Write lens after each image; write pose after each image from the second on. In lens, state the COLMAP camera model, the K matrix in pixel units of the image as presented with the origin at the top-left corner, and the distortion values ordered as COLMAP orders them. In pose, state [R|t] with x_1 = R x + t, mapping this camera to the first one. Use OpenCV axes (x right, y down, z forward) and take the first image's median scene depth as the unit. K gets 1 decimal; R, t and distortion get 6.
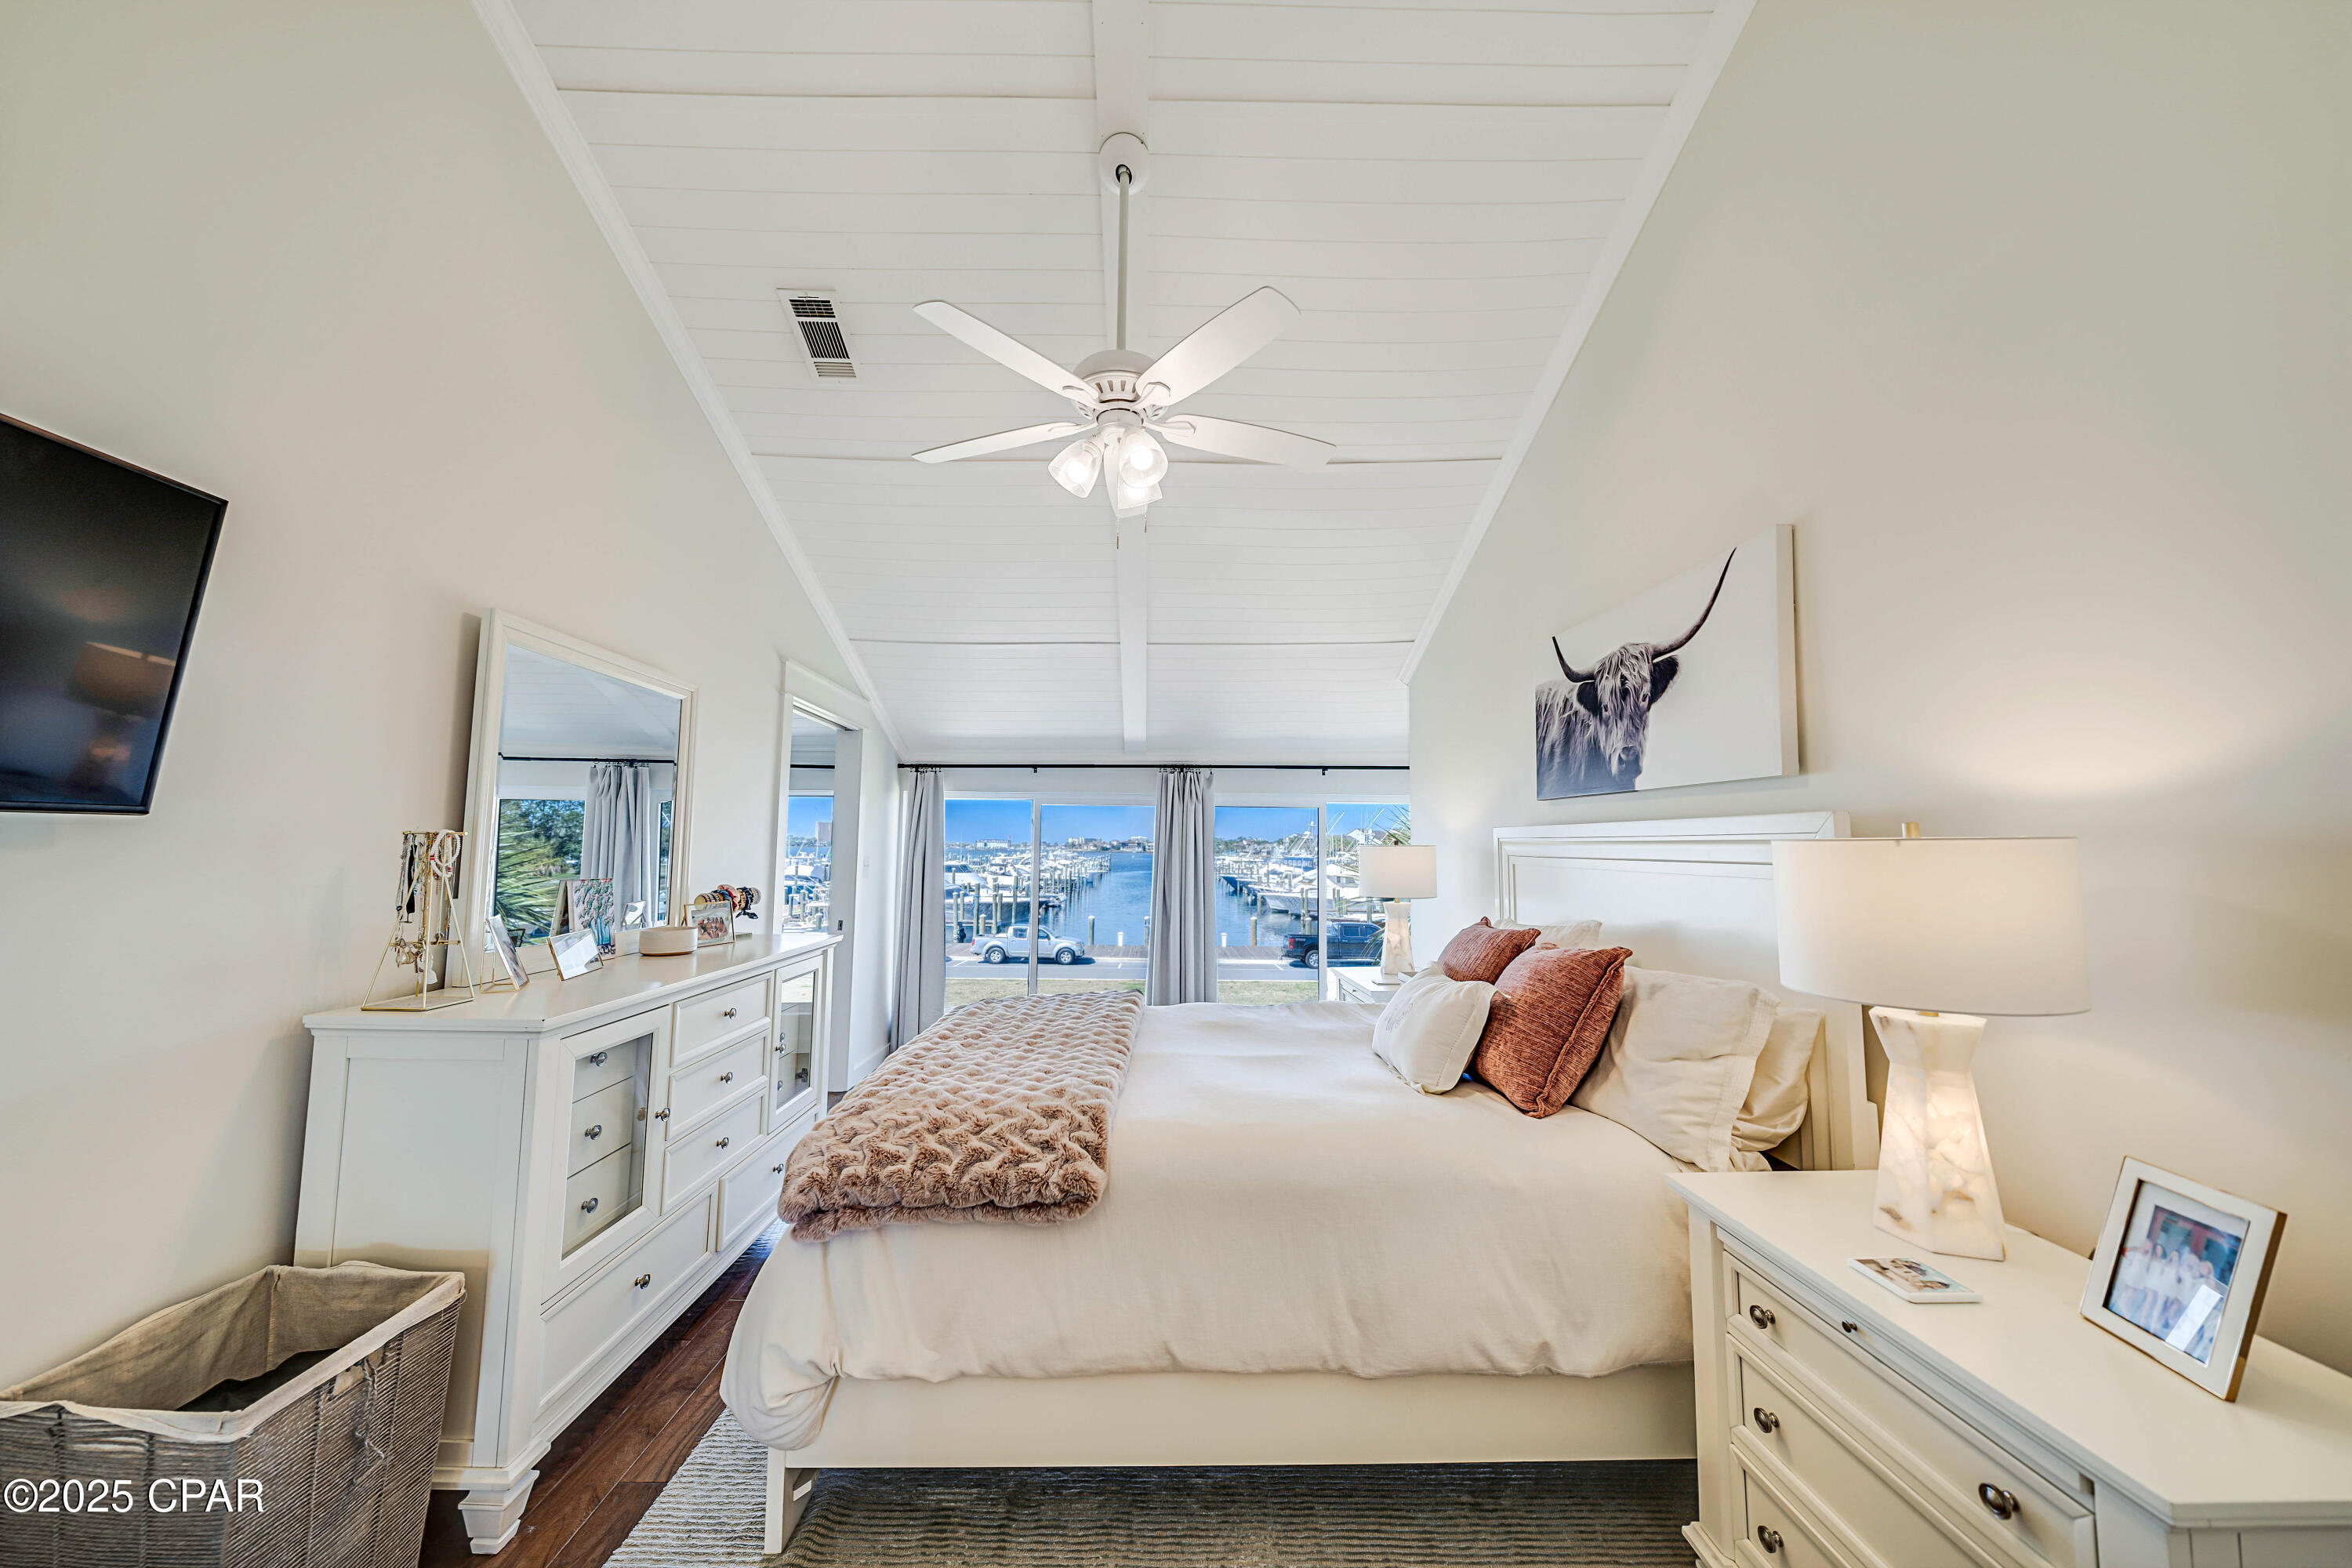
lens RADIAL K [[808.4, 0, 1160.3], [0, 808.4, 761.7], [0, 0, 1]] dist [0.024271, 0.000132]
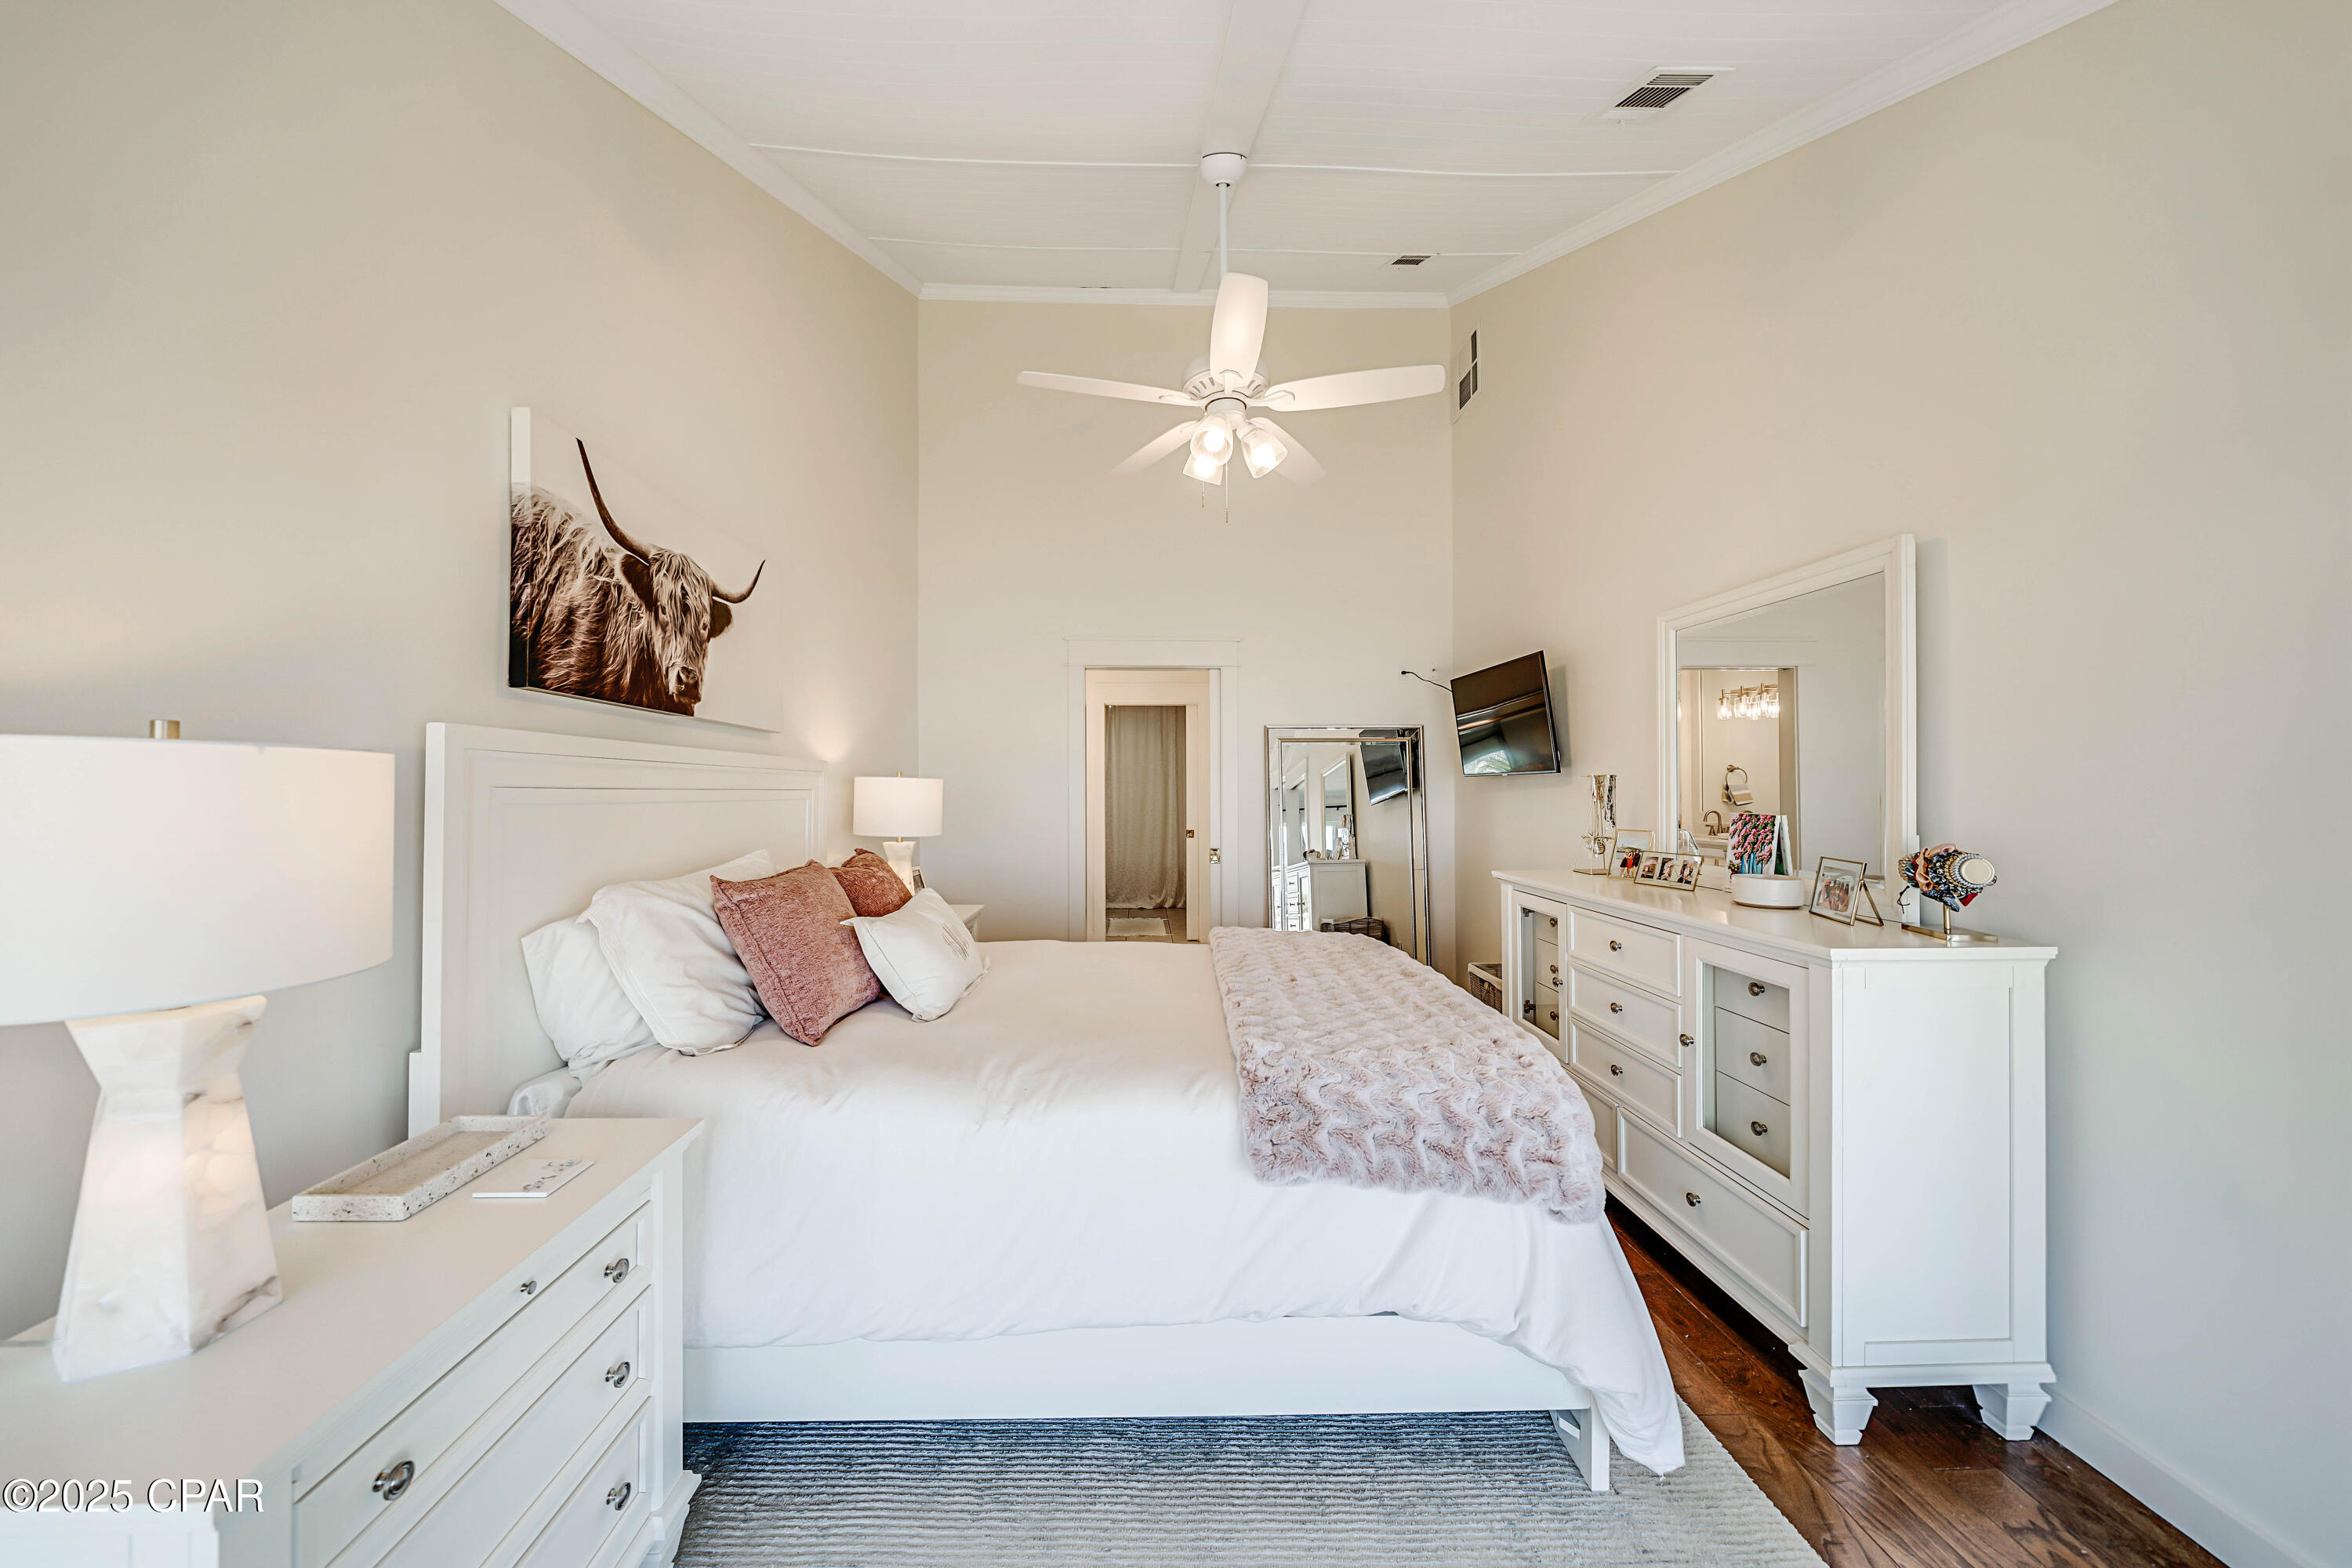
lens RADIAL K [[810.9, 0, 1161.9], [0, 810.9, 785.0], [0, 0, 1]] dist [-0.003579, 0.000010]
pose [[-0.999875, -0.008547, -0.013287, 0.042986], [-0.007022, 0.993813, -0.110840, 0.210389], [0.014153, -0.110733, -0.993749, 1.883247]]
